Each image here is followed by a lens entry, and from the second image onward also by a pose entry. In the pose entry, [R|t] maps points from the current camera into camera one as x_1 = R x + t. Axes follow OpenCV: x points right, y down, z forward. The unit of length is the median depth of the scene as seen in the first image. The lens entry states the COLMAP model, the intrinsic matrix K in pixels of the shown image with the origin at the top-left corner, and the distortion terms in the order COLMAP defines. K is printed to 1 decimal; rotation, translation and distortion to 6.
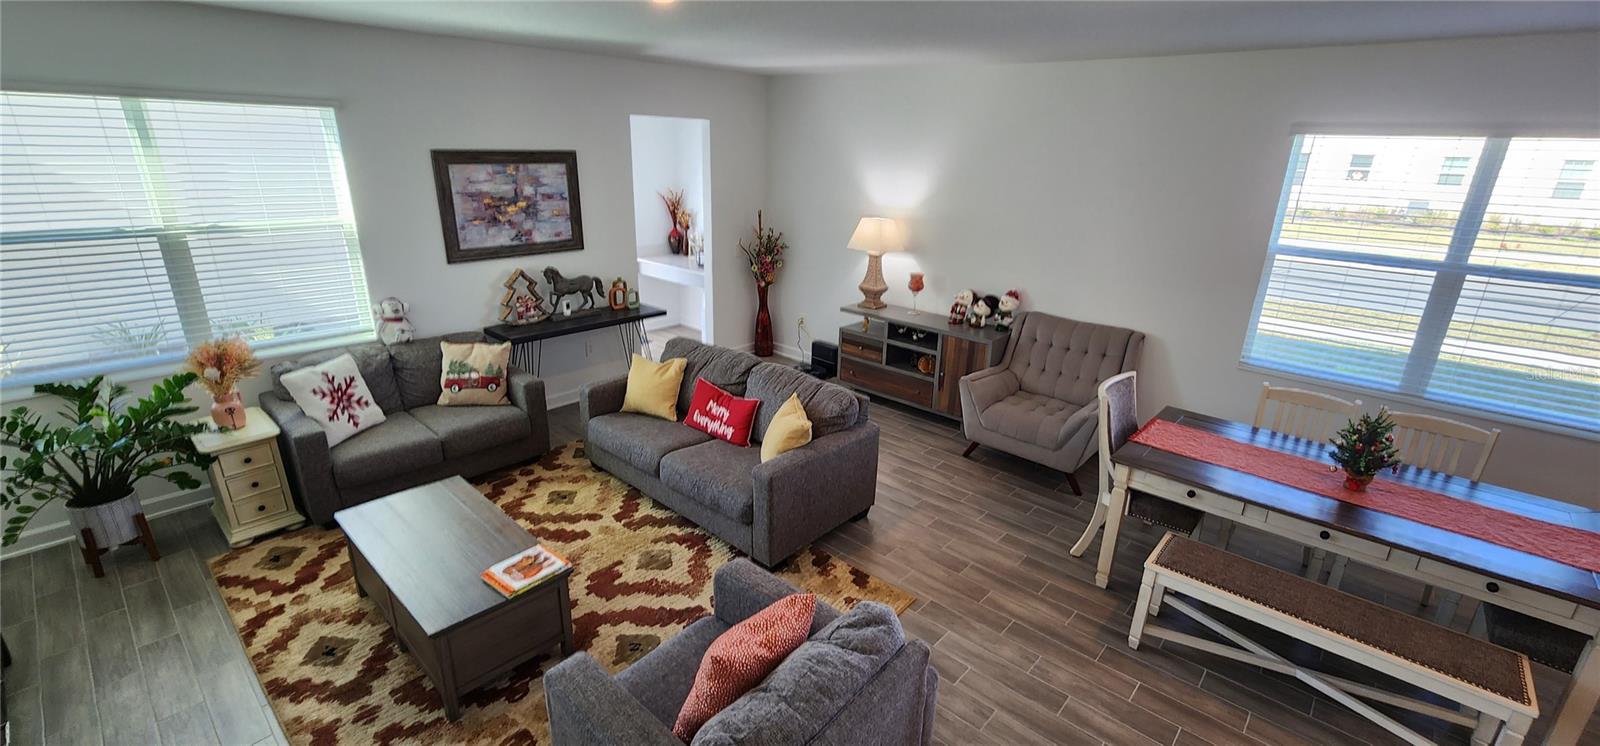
lens RADIAL K [[668.8, 0, 800.0], [0, 668.8, 373.0], [0, 0, 1]] dist [0.000707, -0.000035]
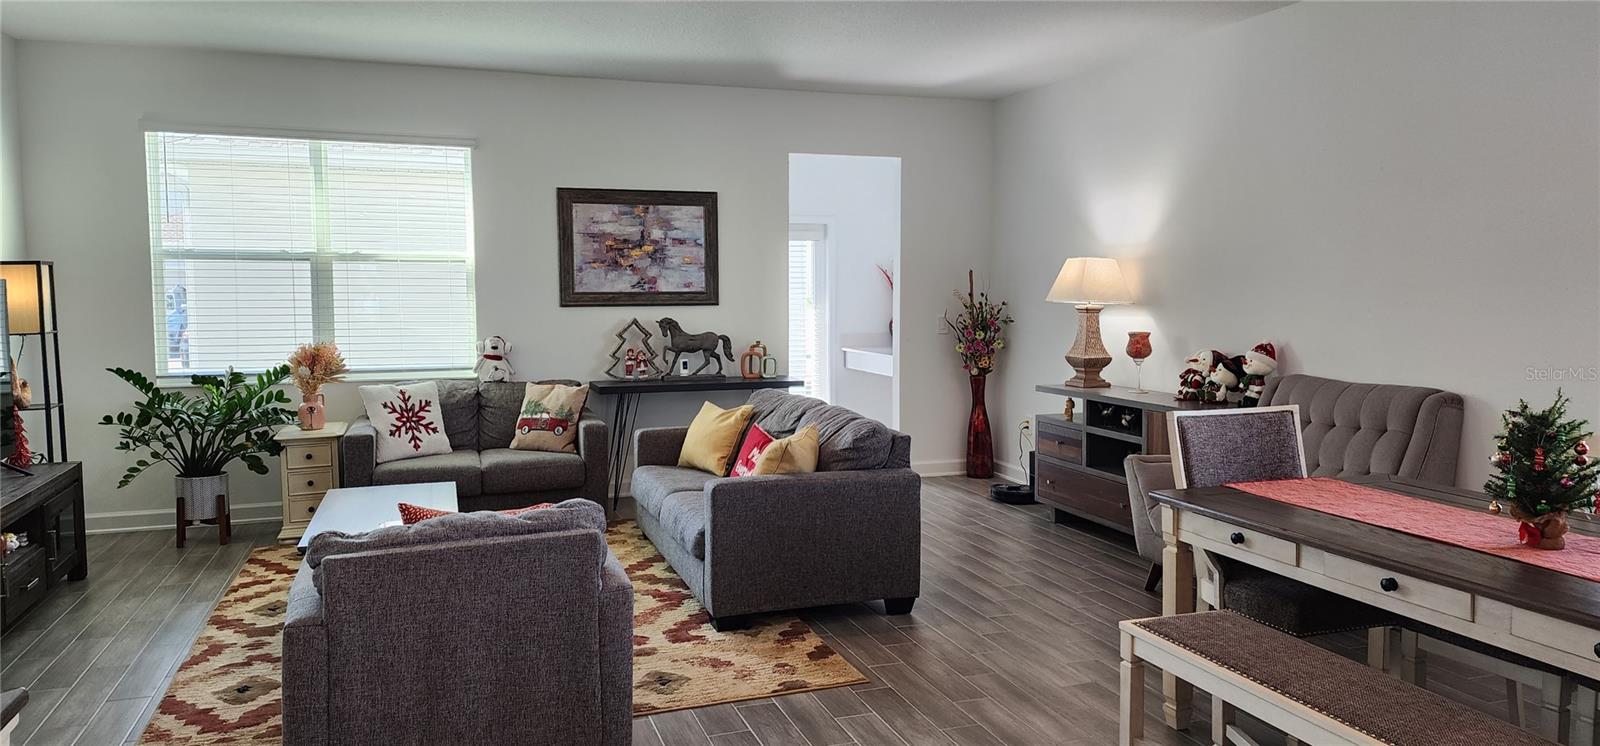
lens RADIAL K [[1049.0, 0, 794.5], [0, 1049.0, 350.4], [0, 0, 1]] dist [0.130408, -0.172052]
pose [[0.872890, -0.001761, -0.487914, 0.447551], [-0.132053, 0.961820, -0.239717, 0.192963], [0.469707, 0.273677, 0.839331, -0.050709]]
